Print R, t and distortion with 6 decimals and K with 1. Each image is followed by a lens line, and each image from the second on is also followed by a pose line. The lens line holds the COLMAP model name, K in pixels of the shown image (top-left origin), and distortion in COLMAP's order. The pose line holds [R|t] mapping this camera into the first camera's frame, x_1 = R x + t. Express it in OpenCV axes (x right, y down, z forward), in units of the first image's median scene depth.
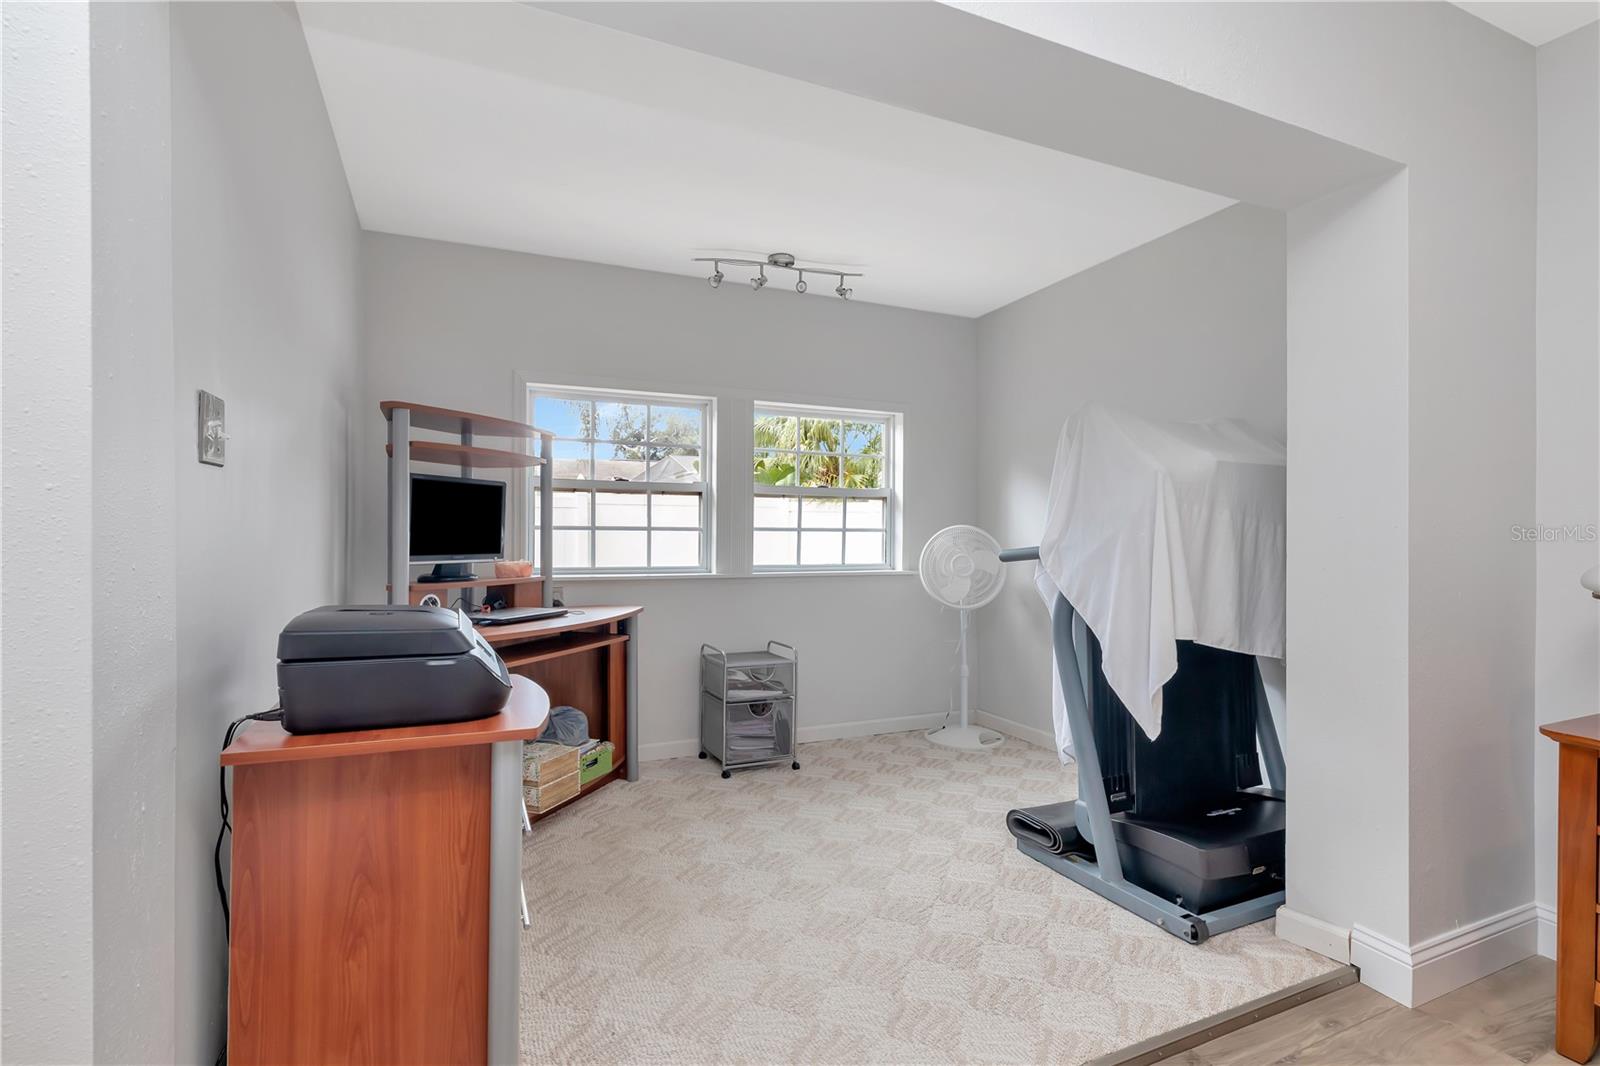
lens RADIAL K [[753.0, 0, 795.9], [0, 753.0, 517.9], [0, 0, 1]] dist [0.000259, -0.000097]
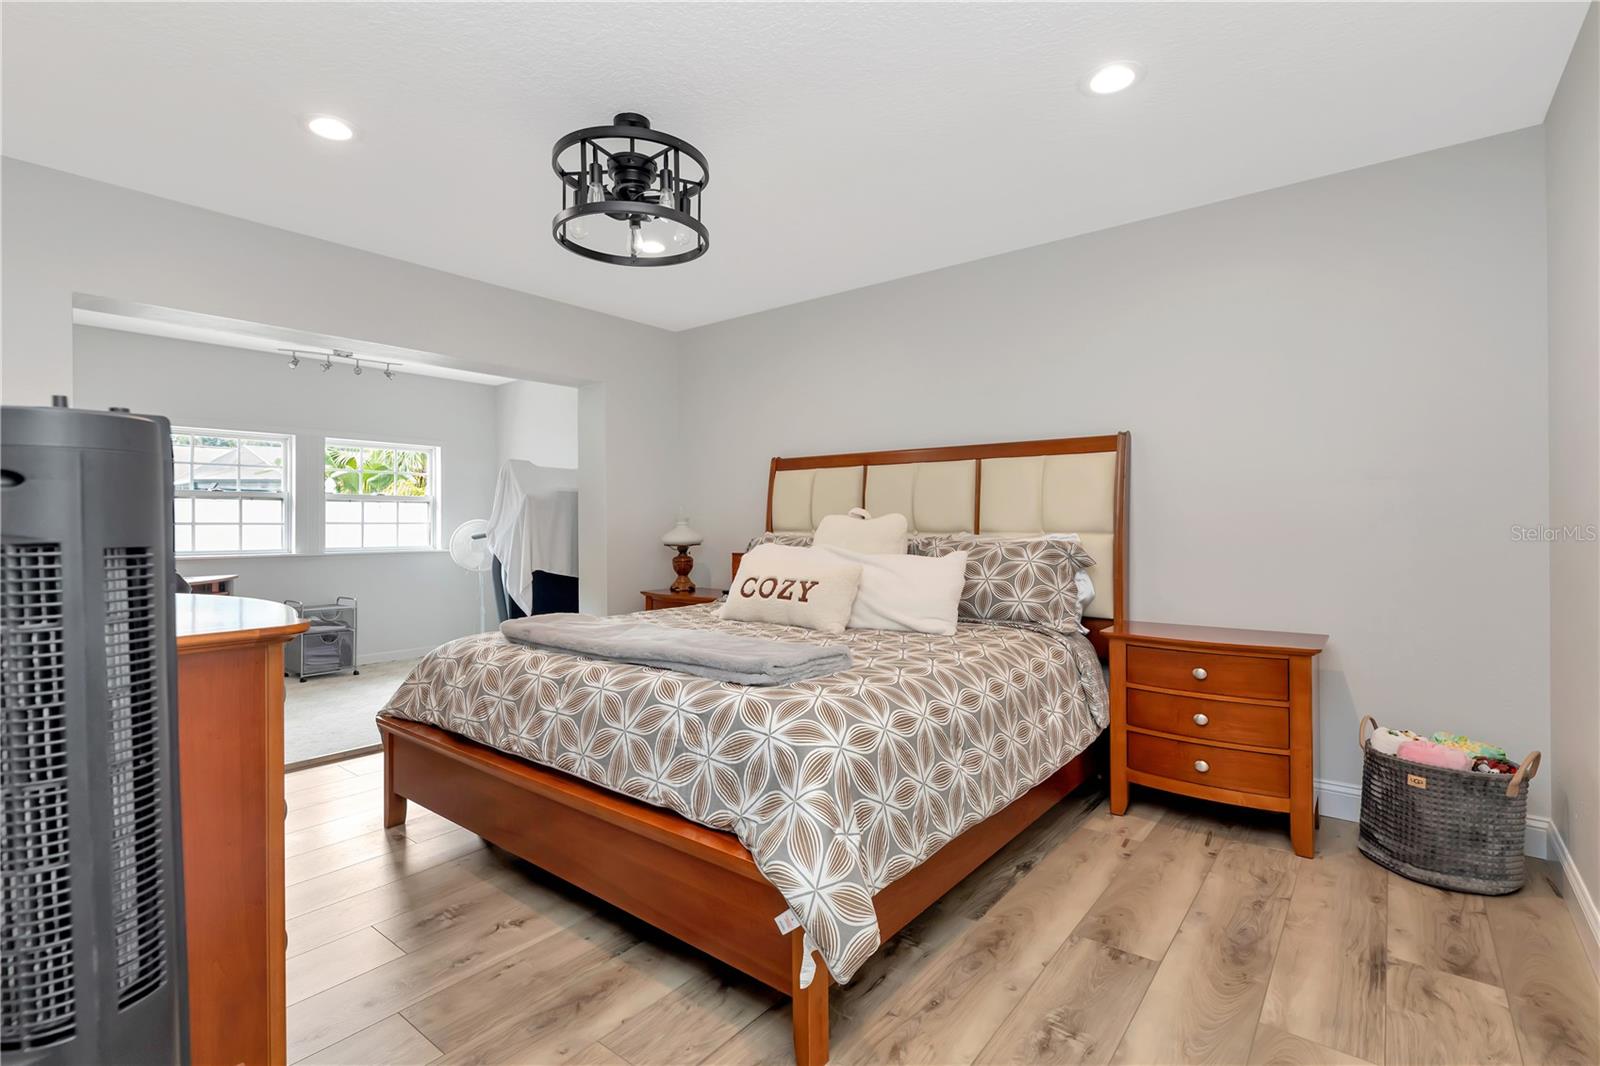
lens RADIAL K [[753.0, 0, 795.9], [0, 753.0, 517.9], [0, 0, 1]] dist [0.000259, -0.000097]
pose [[0.891527, -0.004351, 0.452947, 0.100733], [-0.001113, 0.999930, 0.011797, -0.014605], [-0.452967, -0.011022, 0.891459, -0.767194]]
